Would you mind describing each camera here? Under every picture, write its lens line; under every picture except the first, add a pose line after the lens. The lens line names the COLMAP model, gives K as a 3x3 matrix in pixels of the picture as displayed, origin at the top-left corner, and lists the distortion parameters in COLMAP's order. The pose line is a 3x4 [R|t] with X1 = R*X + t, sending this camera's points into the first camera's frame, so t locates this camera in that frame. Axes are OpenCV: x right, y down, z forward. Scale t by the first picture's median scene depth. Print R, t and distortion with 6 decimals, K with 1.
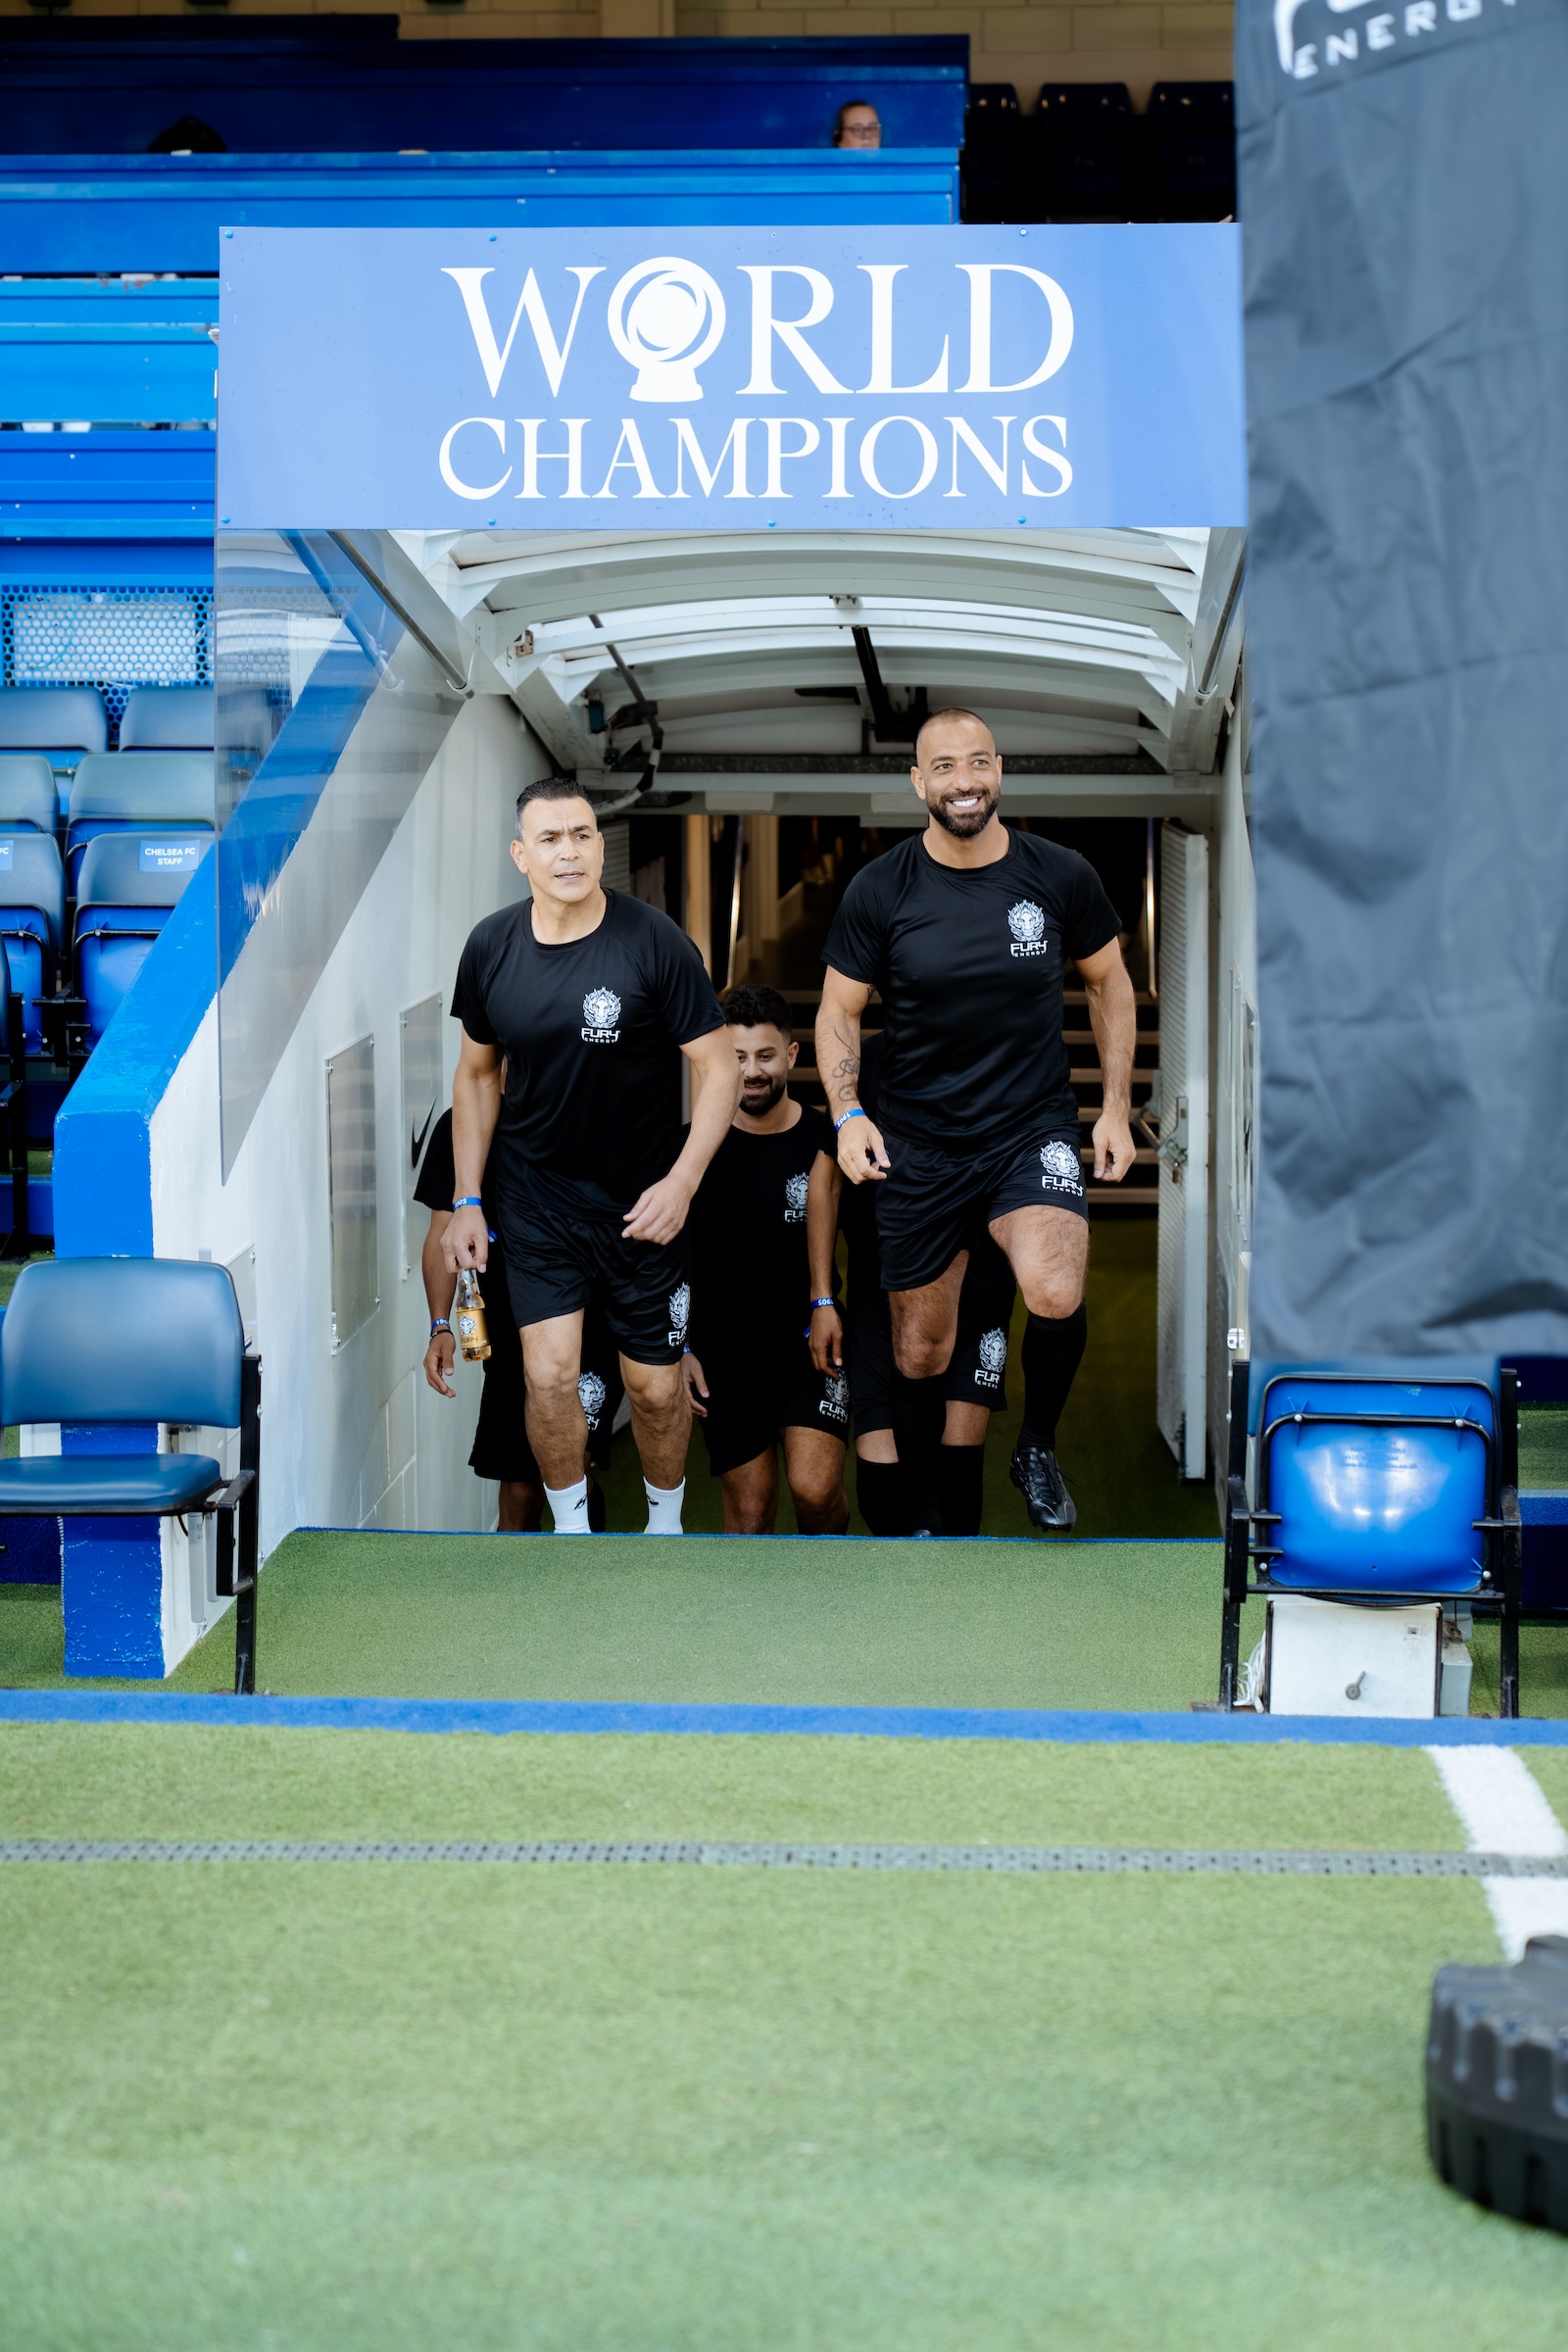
lens RADIAL K [[4538.8, 0, 783.8], [0, 4538.8, 1166.5], [0, 0, 1]] dist [0.198101, 0.000000]
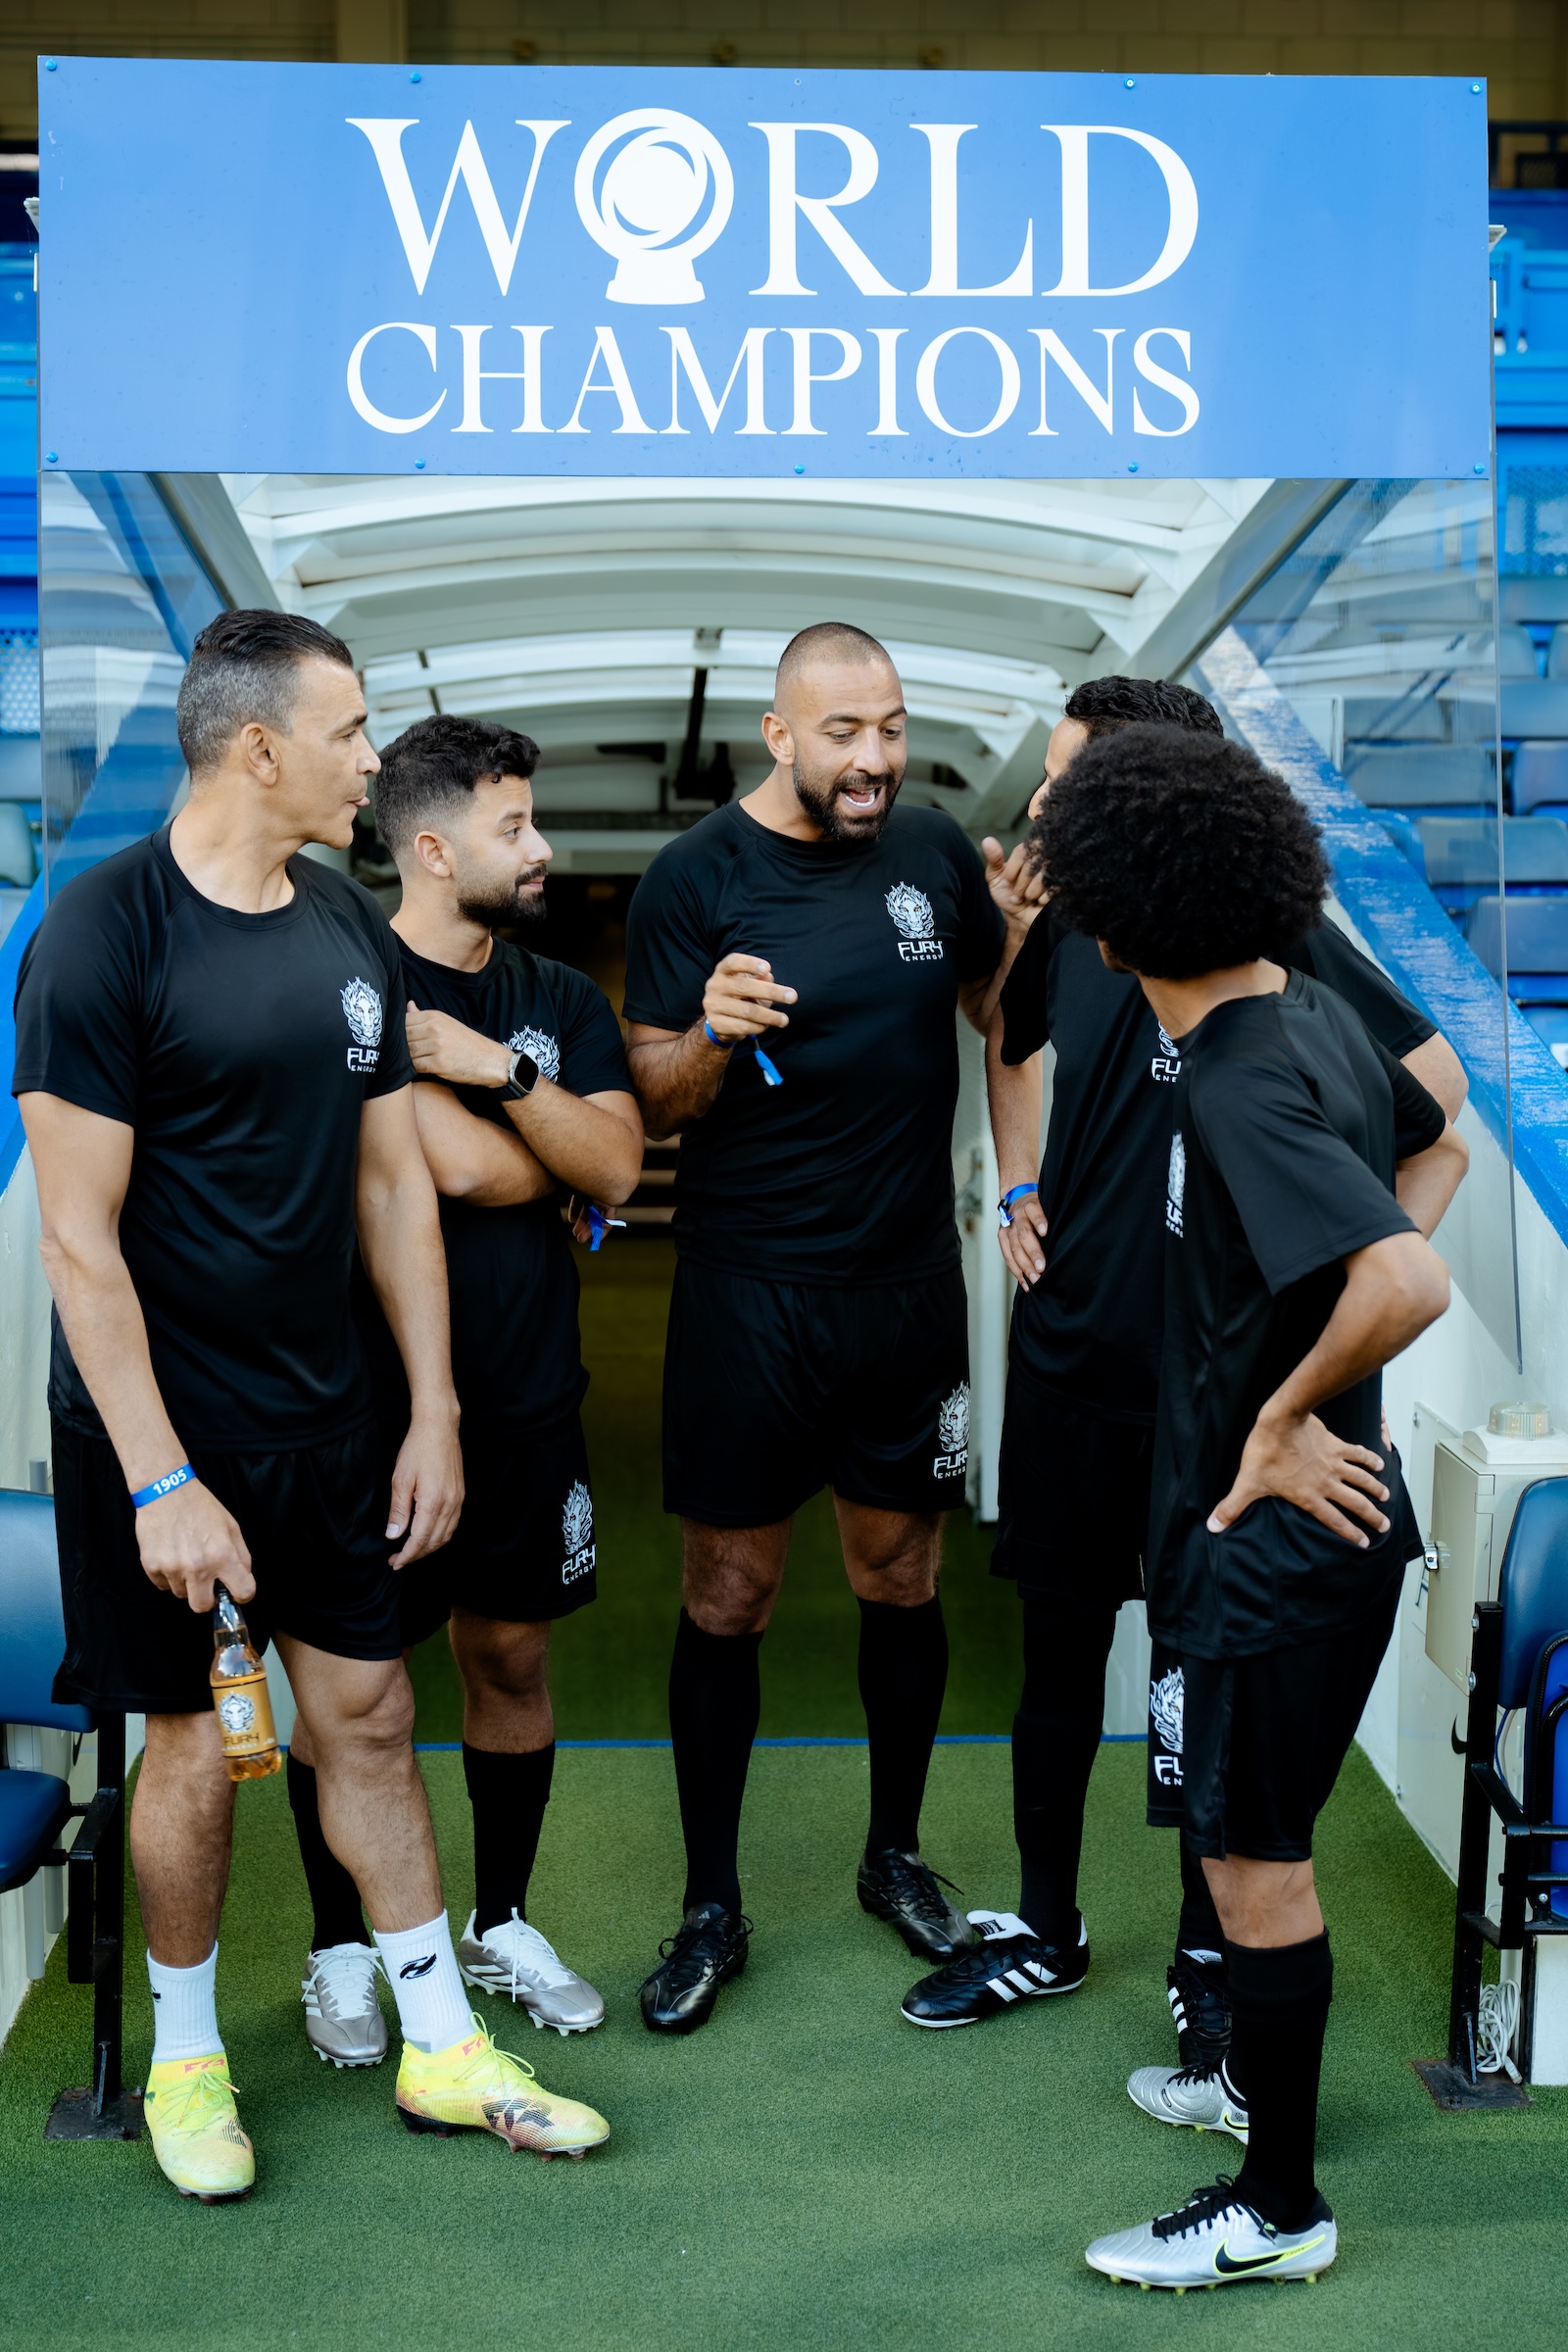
lens RADIAL K [[3296.6, 0, 780.8], [0, 3296.6, 1193.7], [0, 0, 1]] dist [0.081834, 0.000000]
pose [[0.993552, -0.012419, 0.112699, -0.068168], [0.010455, 0.999783, 0.017999, -0.032292], [-0.112898, -0.016704, 0.993466, 0.459510]]
